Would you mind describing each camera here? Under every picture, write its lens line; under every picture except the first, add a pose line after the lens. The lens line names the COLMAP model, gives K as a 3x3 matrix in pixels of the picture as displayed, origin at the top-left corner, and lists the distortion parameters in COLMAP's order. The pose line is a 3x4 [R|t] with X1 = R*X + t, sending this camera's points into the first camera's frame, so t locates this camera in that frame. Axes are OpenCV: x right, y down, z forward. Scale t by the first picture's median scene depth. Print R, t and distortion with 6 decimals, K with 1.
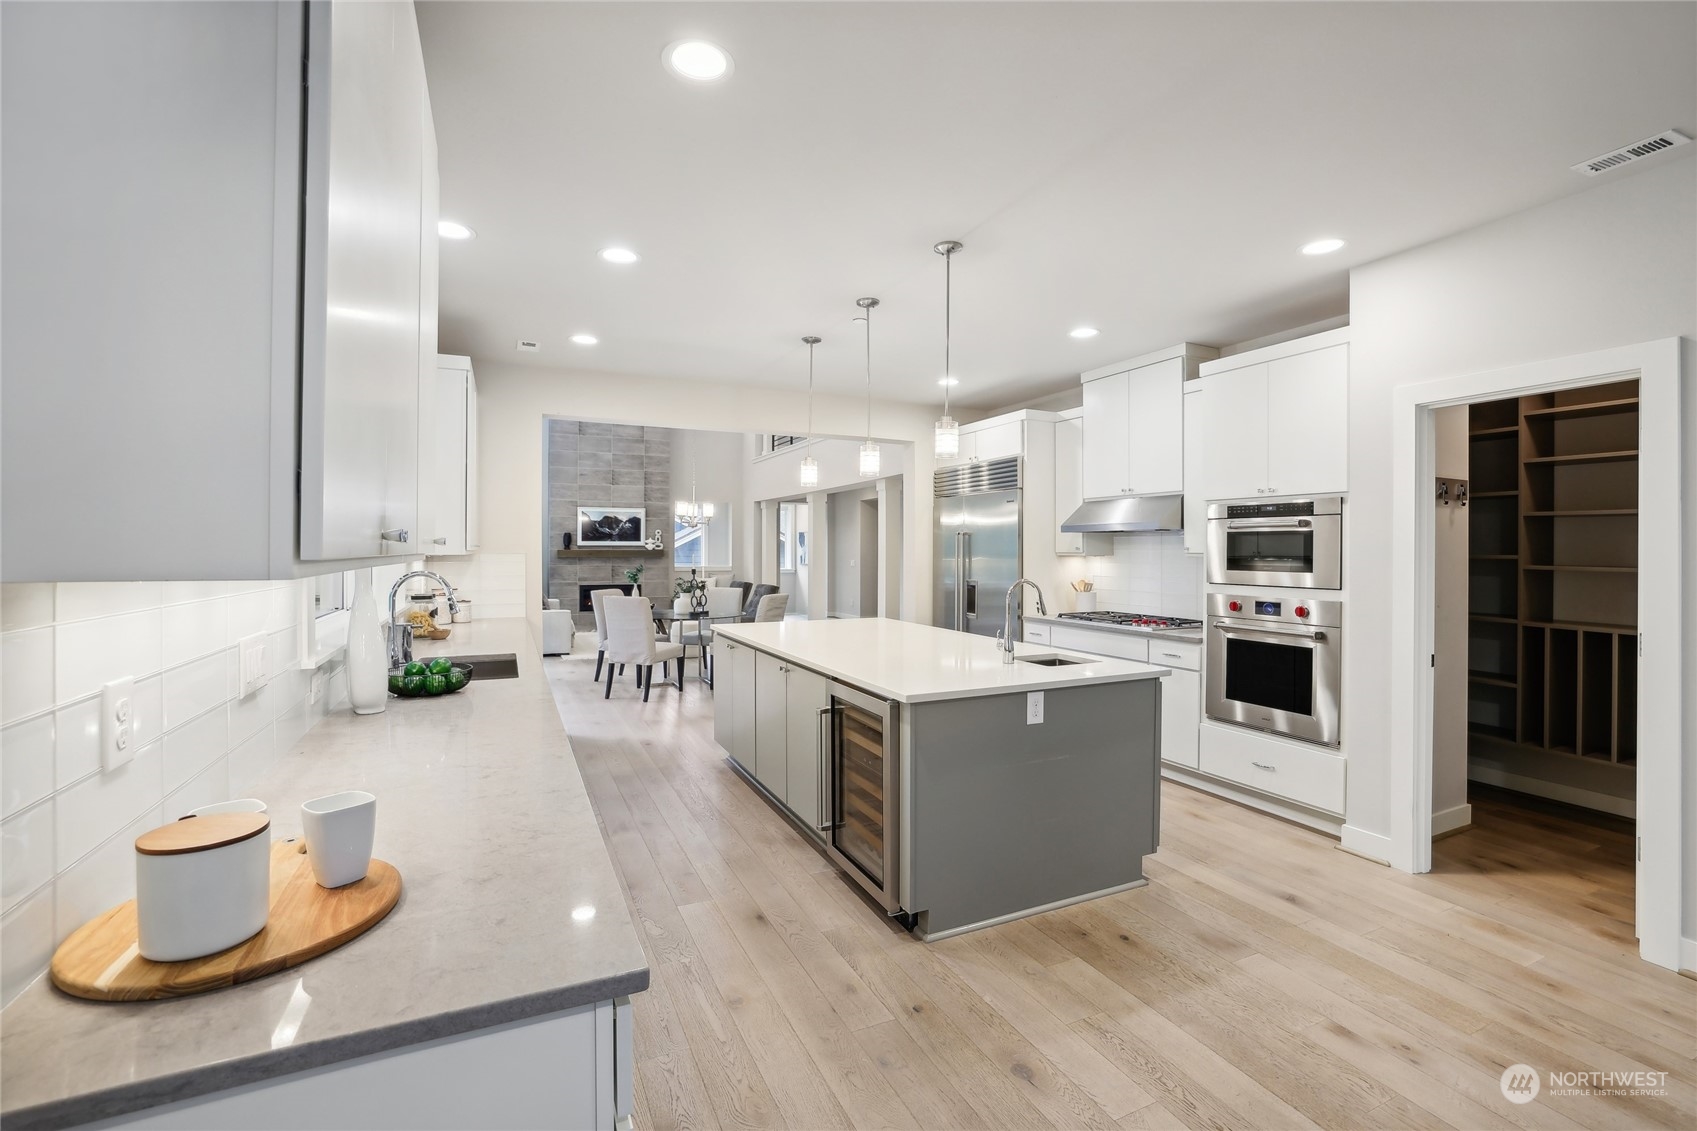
lens RADIAL K [[734.4, 0, 861.9], [0, 734.4, 553.8], [0, 0, 1]] dist [-0.029259, 0.006902]
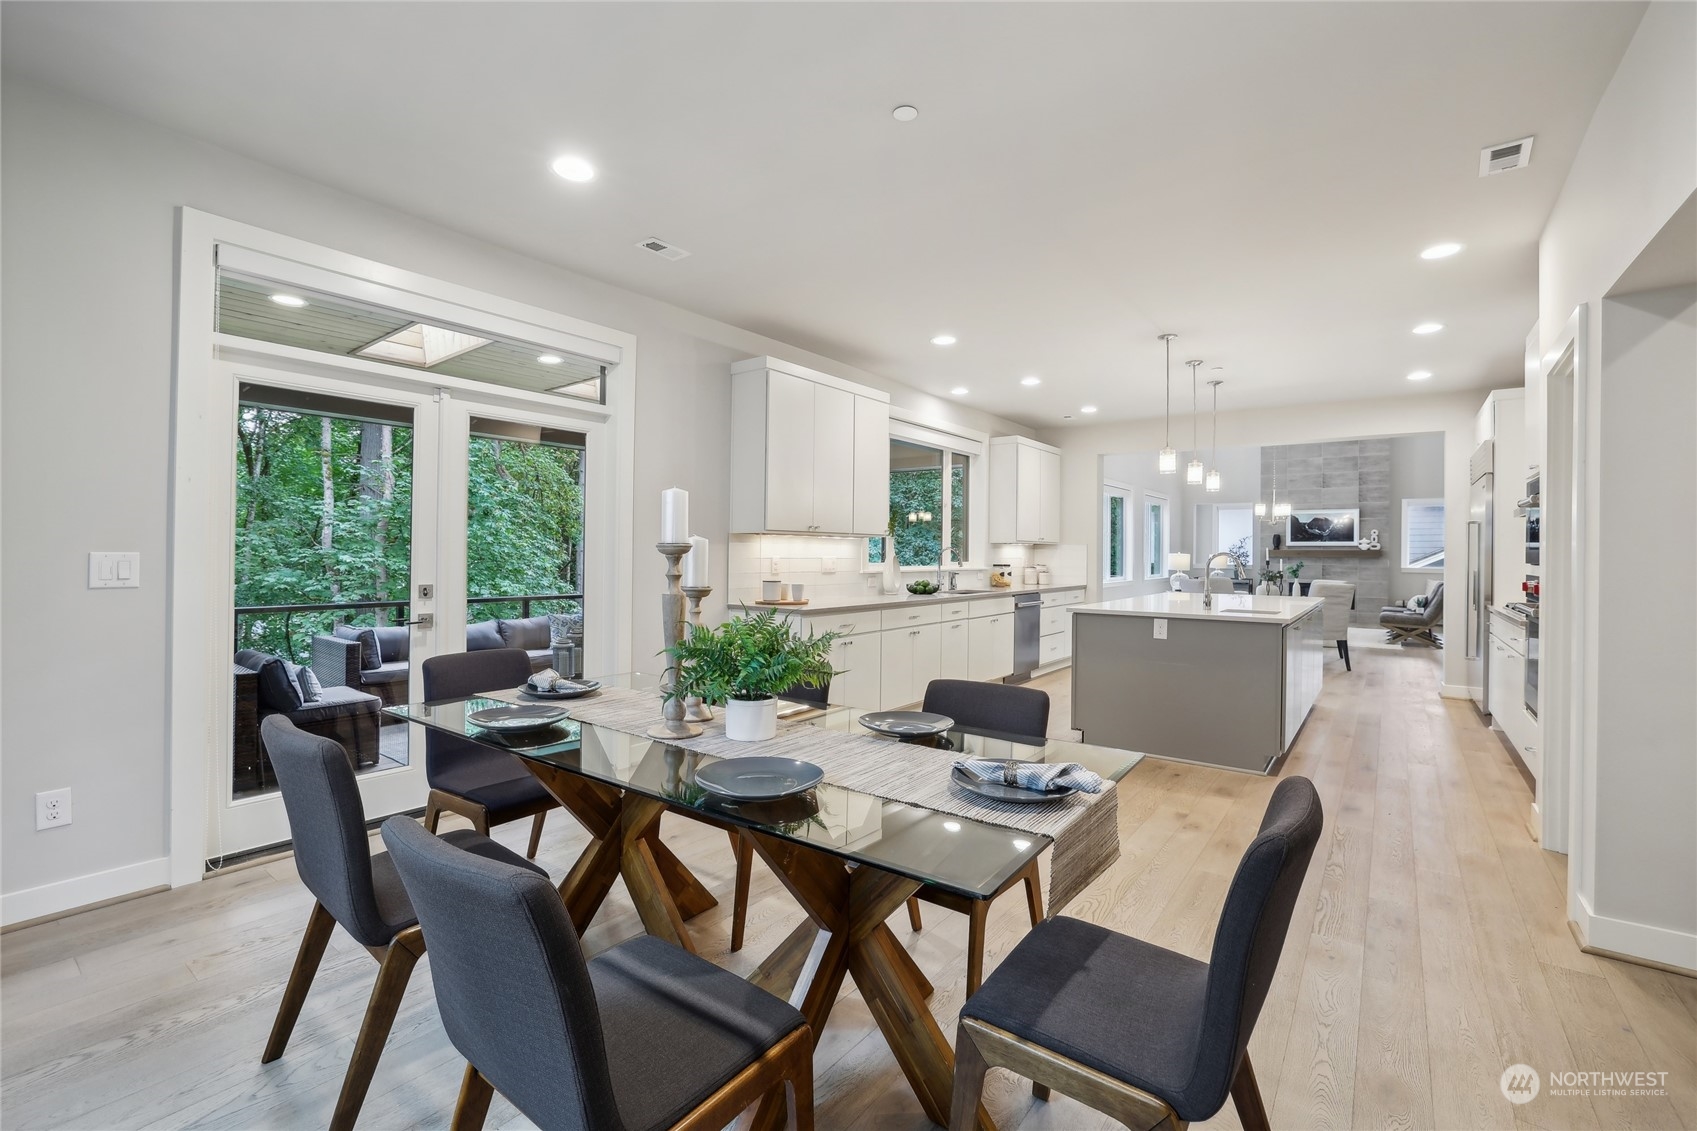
lens RADIAL K [[734.4, 0, 870.7], [0, 734.4, 550.8], [0, 0, 1]] dist [-0.029259, 0.006902]
pose [[0.474706, -0.002372, -0.880141, 0.750188], [-0.011666, 0.999892, -0.008987, 0.035672], [0.880067, 0.014534, 0.474627, -0.175104]]
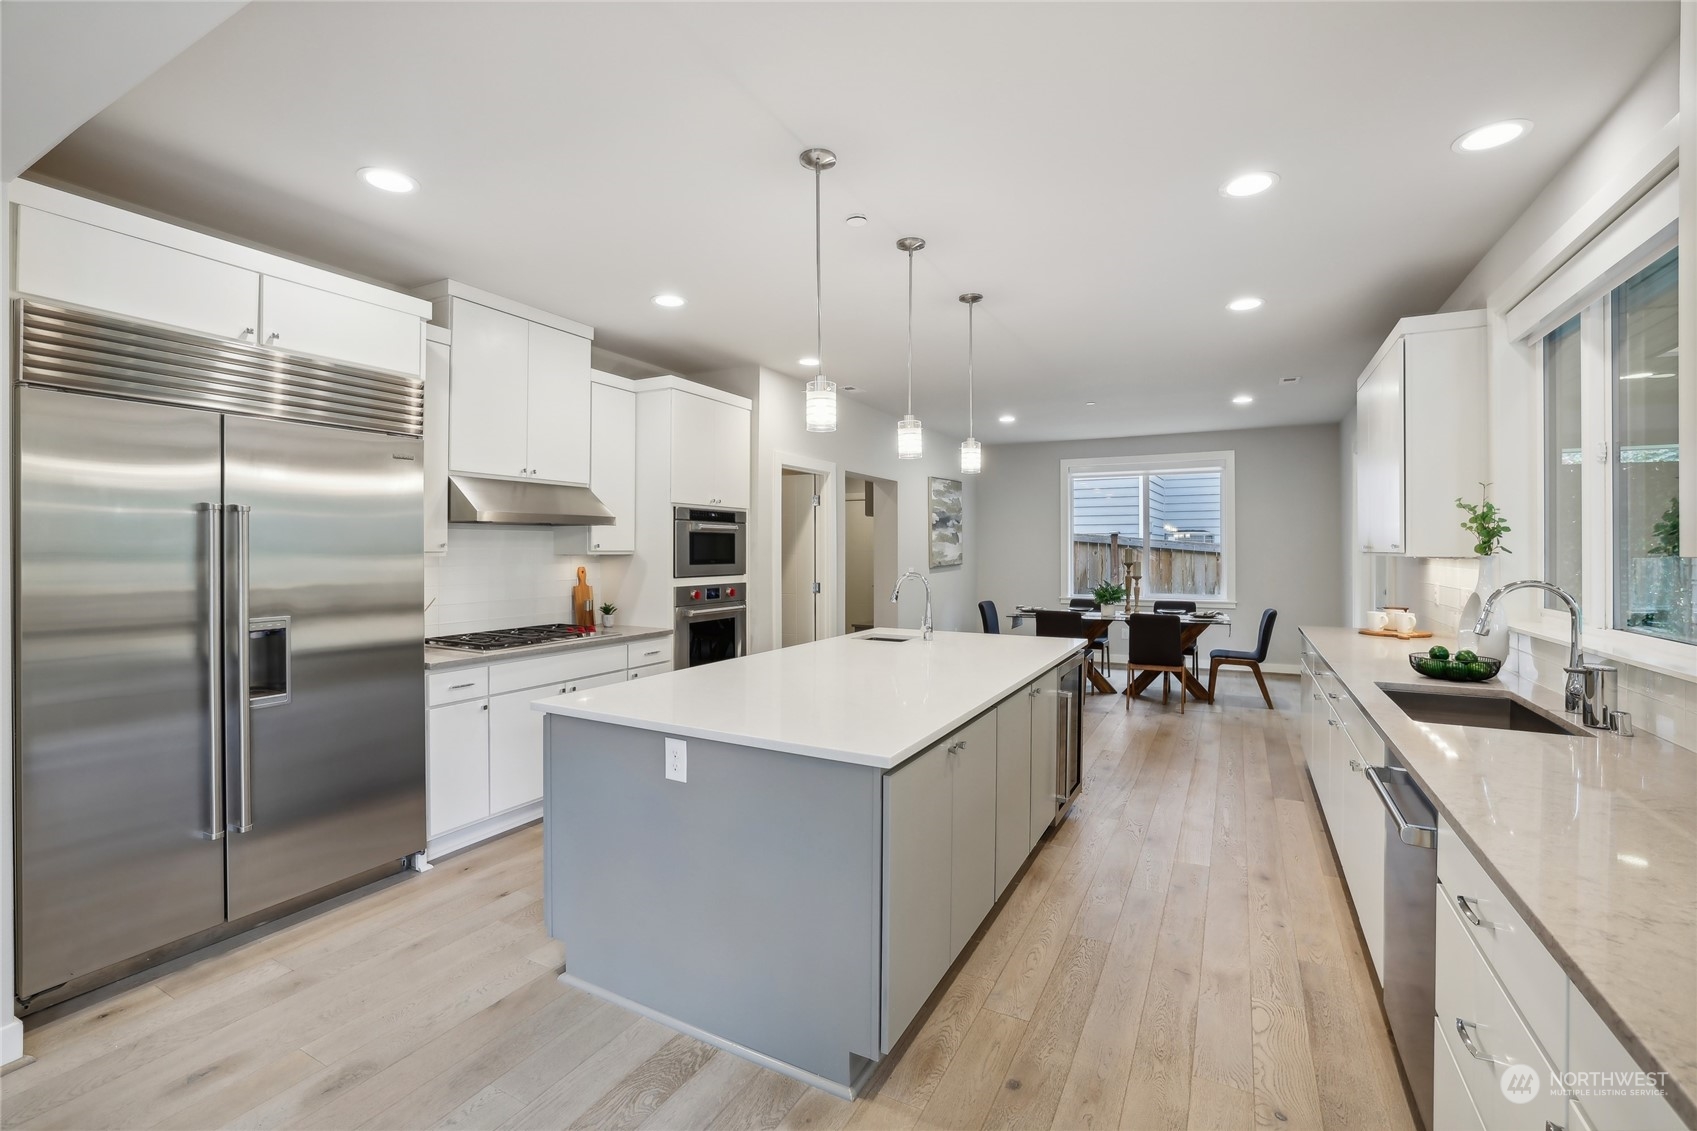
lens RADIAL K [[734.4, 0, 841.2], [0, 734.4, 554.9], [0, 0, 1]] dist [-0.029259, 0.006902]
pose [[-0.576034, -0.011324, 0.817347, -0.433411], [0.004078, 0.999852, 0.016726, -0.008588], [-0.817416, 0.012968, -0.575902, 1.091113]]
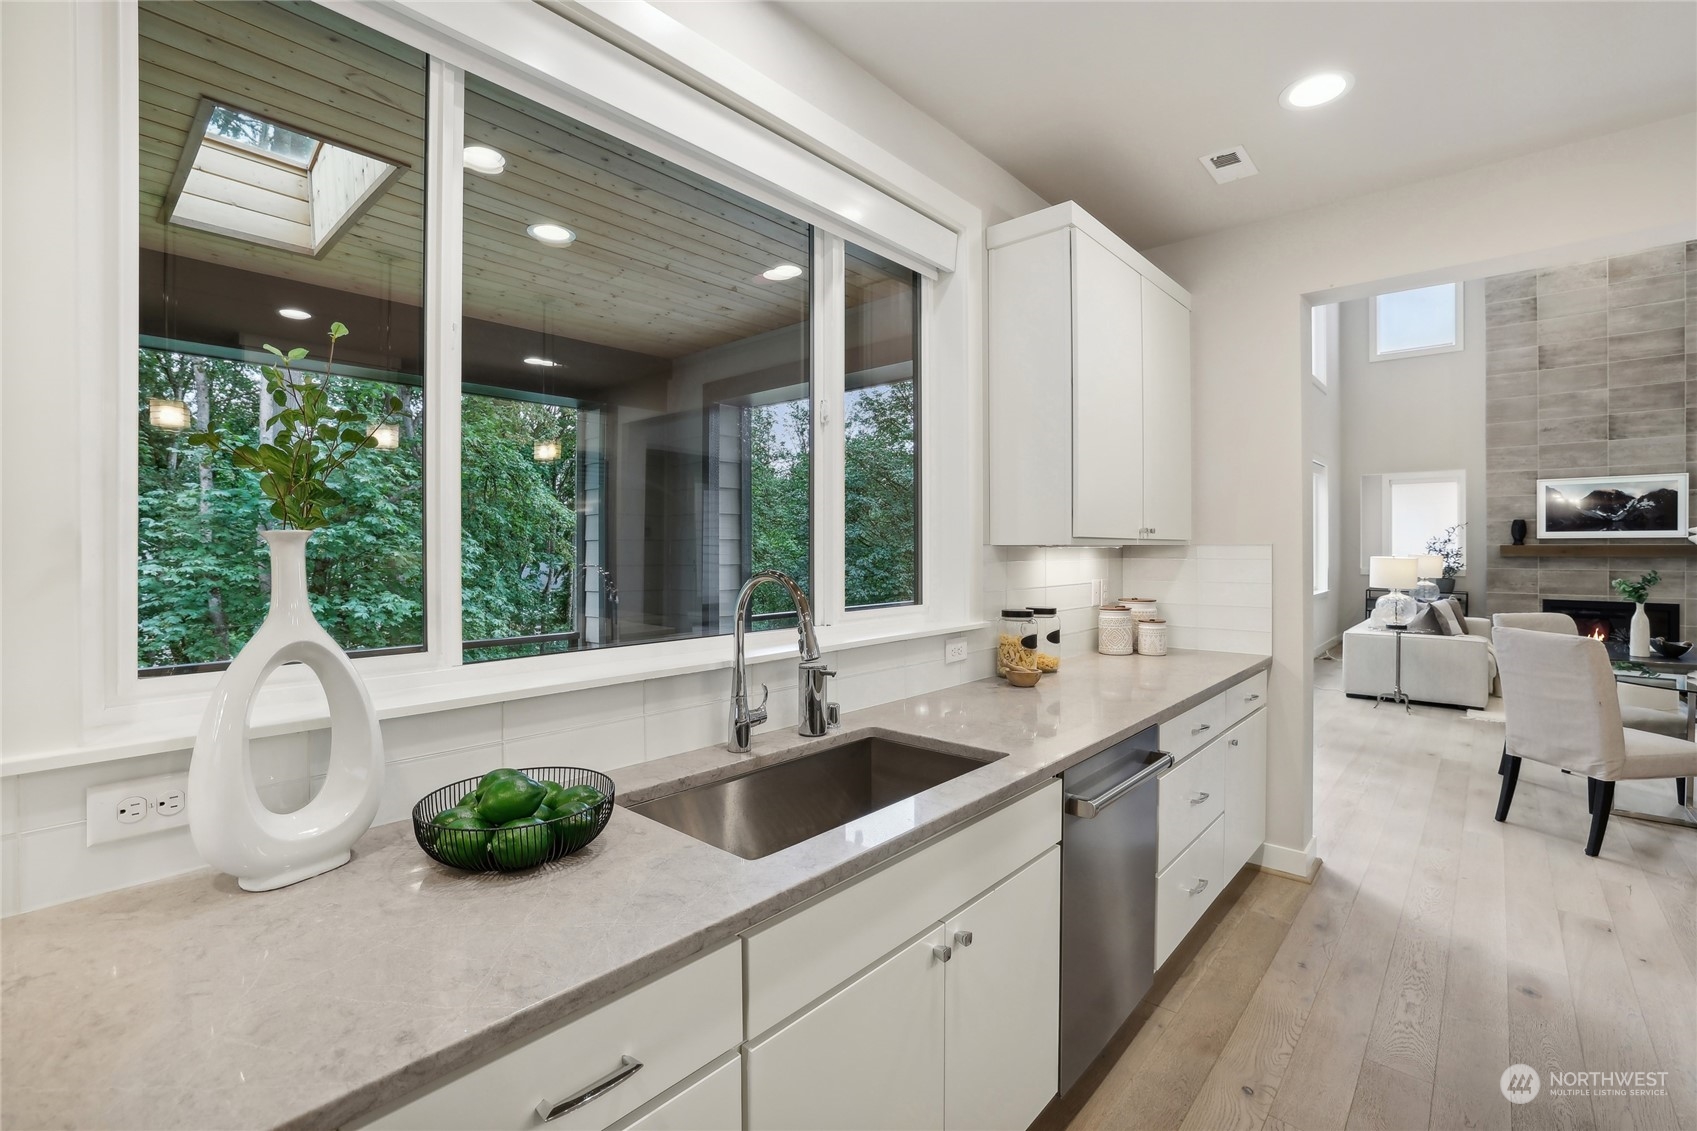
lens RADIAL K [[734.4, 0, 839.1], [0, 734.4, 546.1], [0, 0, 1]] dist [-0.029259, 0.006902]
pose [[0.367561, -0.004506, -0.929989, -0.055340], [-0.004530, 0.999968, -0.006635, 0.006598], [0.929988, 0.006651, 0.367529, 0.493182]]
